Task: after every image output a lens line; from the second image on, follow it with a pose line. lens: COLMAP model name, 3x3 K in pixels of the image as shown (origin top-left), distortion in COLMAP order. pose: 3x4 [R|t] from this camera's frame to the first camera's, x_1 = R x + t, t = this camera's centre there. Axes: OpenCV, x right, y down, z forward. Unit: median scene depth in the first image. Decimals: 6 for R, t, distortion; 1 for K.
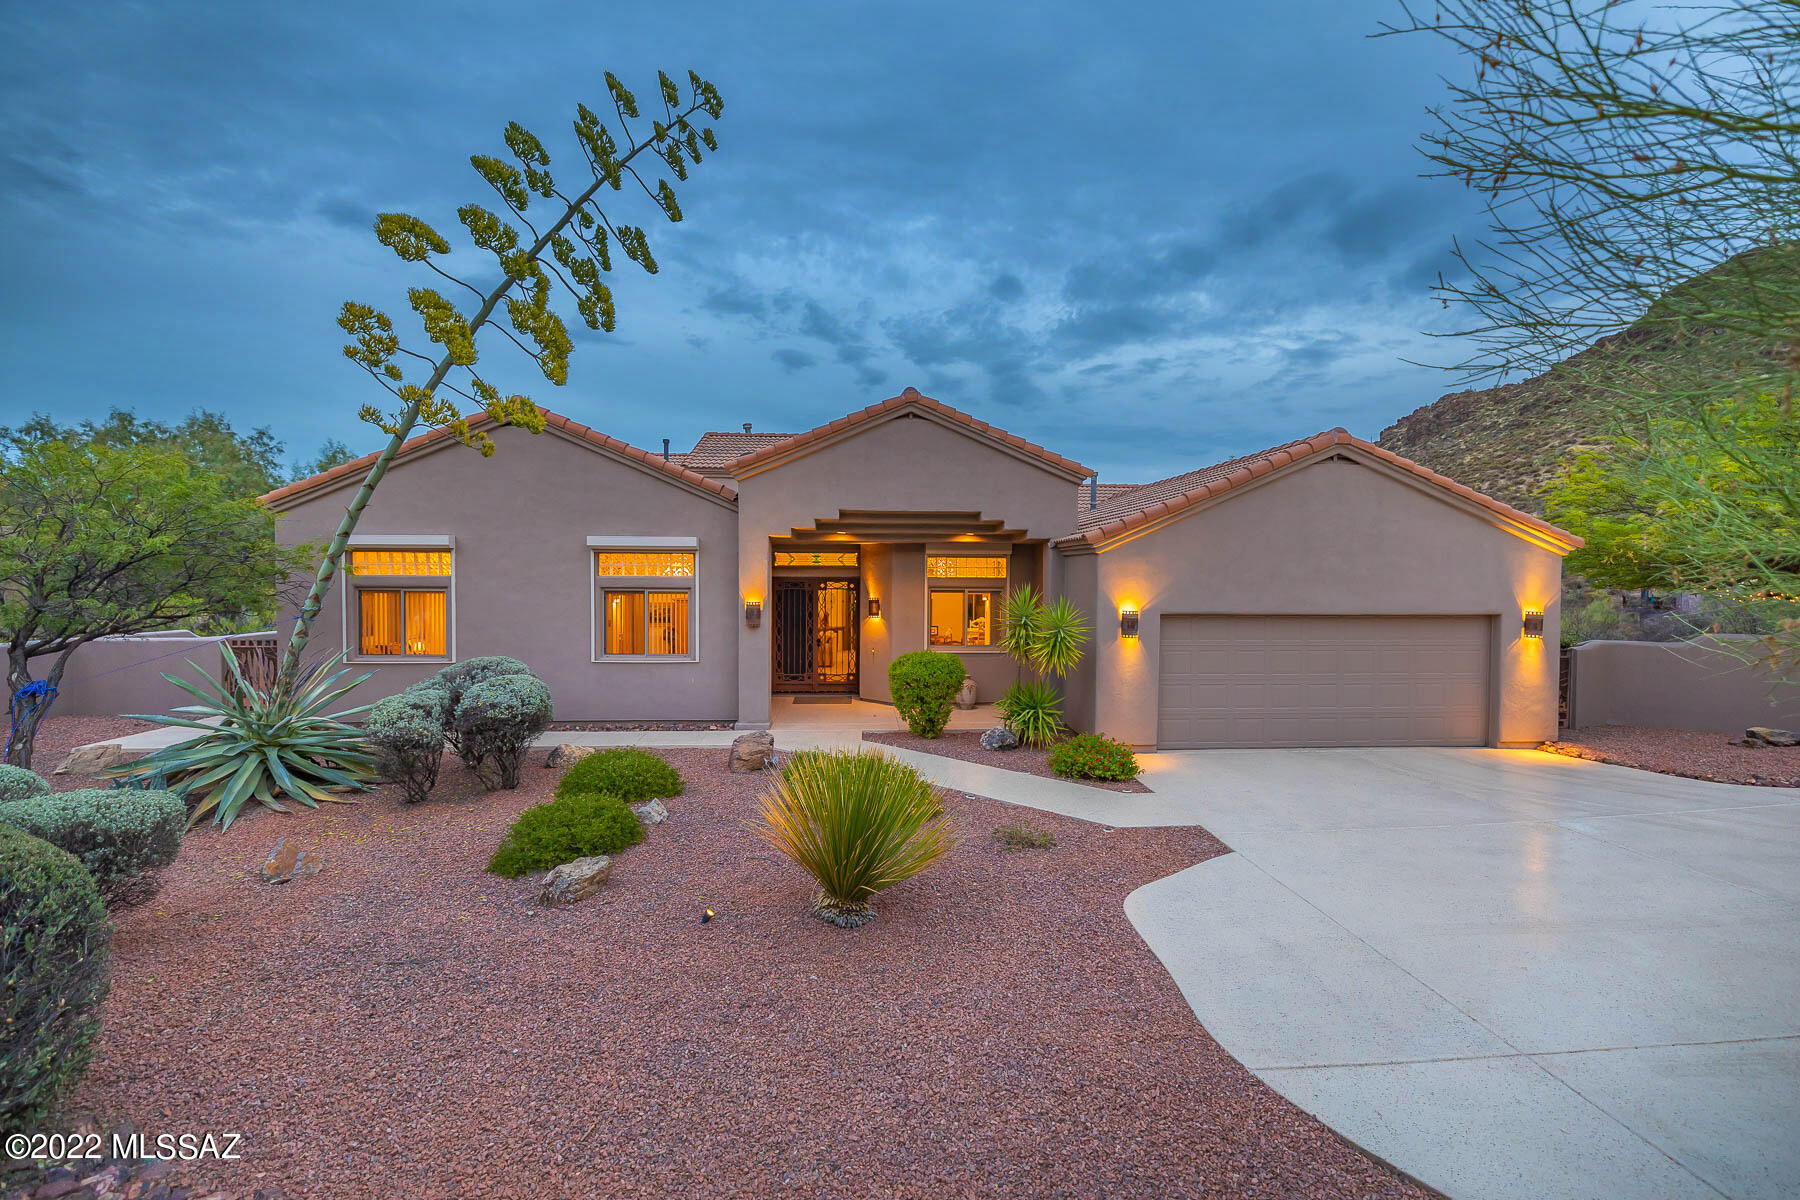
lens RADIAL K [[817.0, 0, 896.7], [0, 817.0, 547.9], [0, 0, 1]] dist [0.000171, 0.000017]
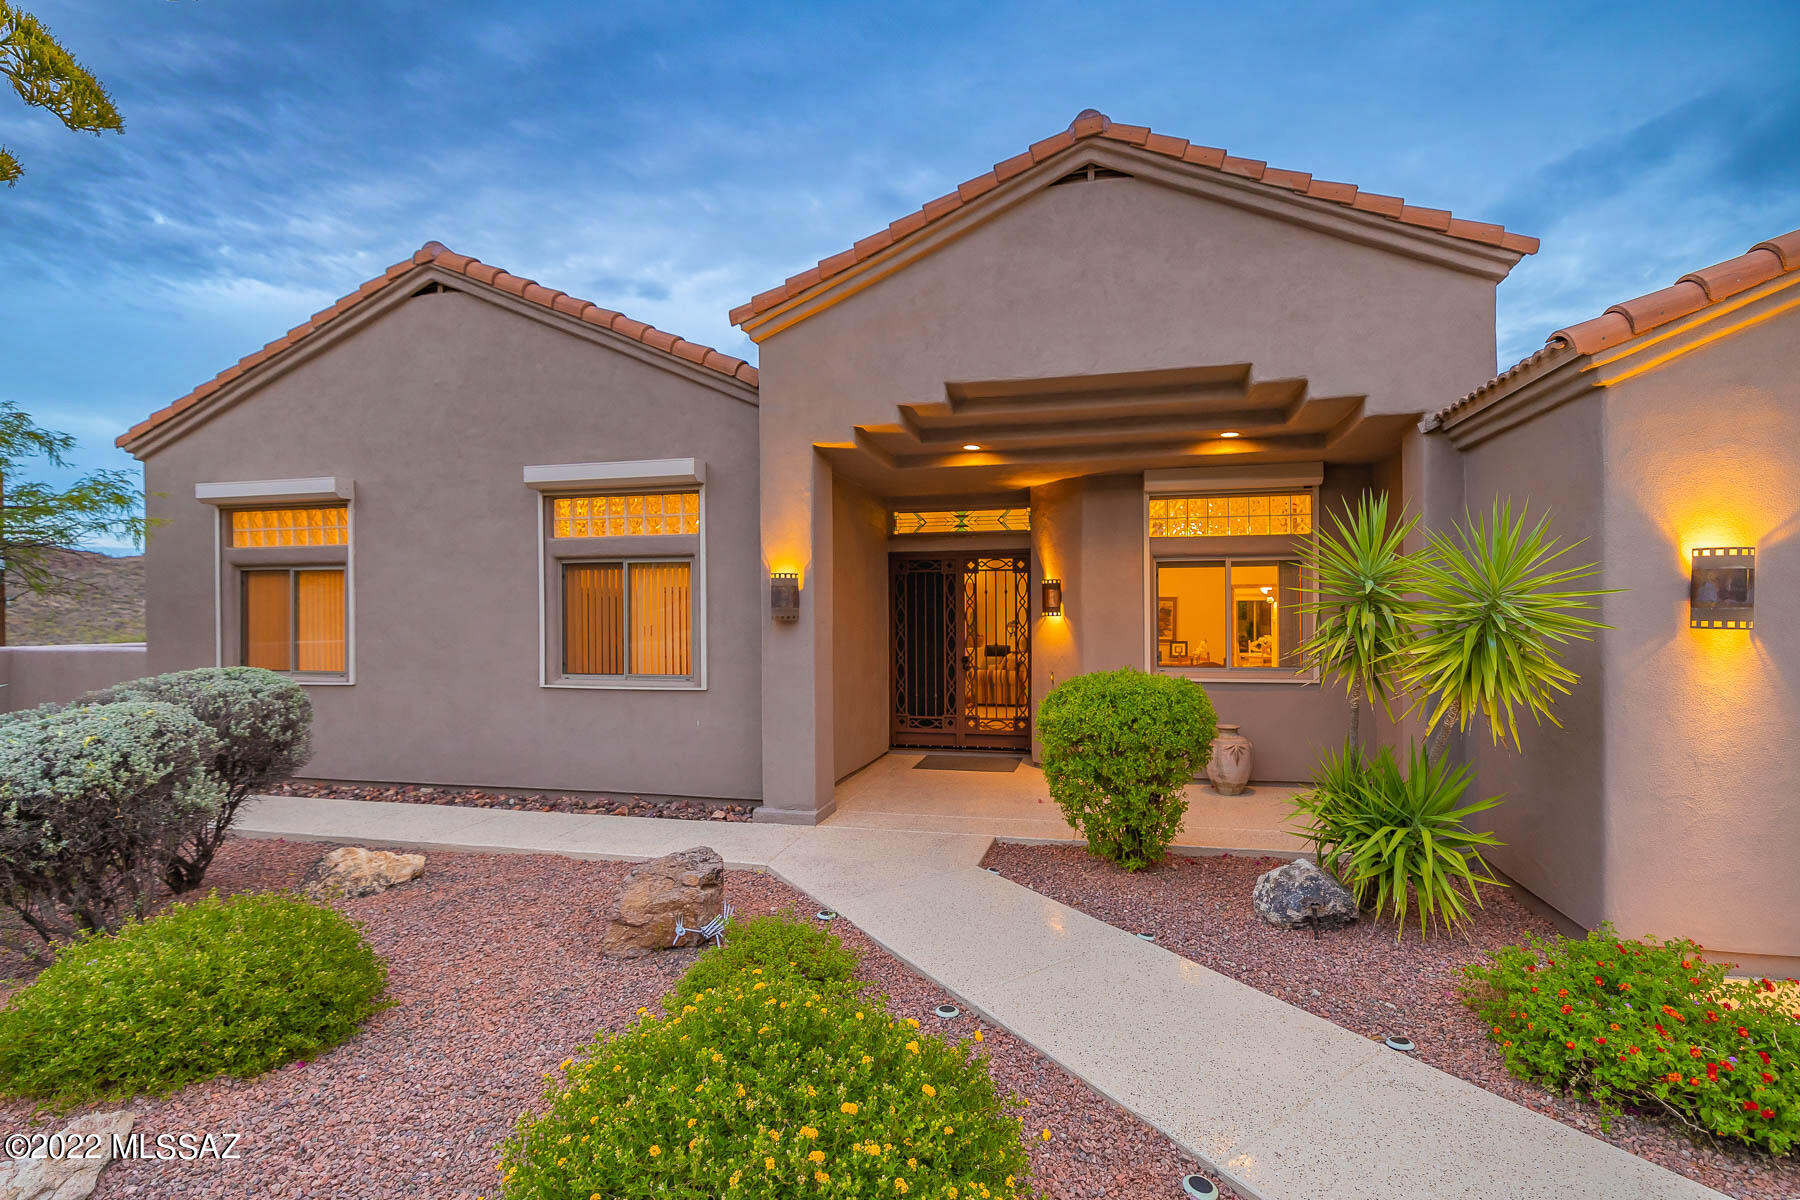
lens RADIAL K [[803.0, 0, 972.1], [0, 803.0, 597.6], [0, 0, 1]] dist [-0.000820, -0.000096]
pose [[0.967688, -0.014953, -0.251706, 0.062867], [0.016486, 0.999856, 0.003985, 0.078800], [0.251610, -0.008006, 0.967796, 0.526381]]
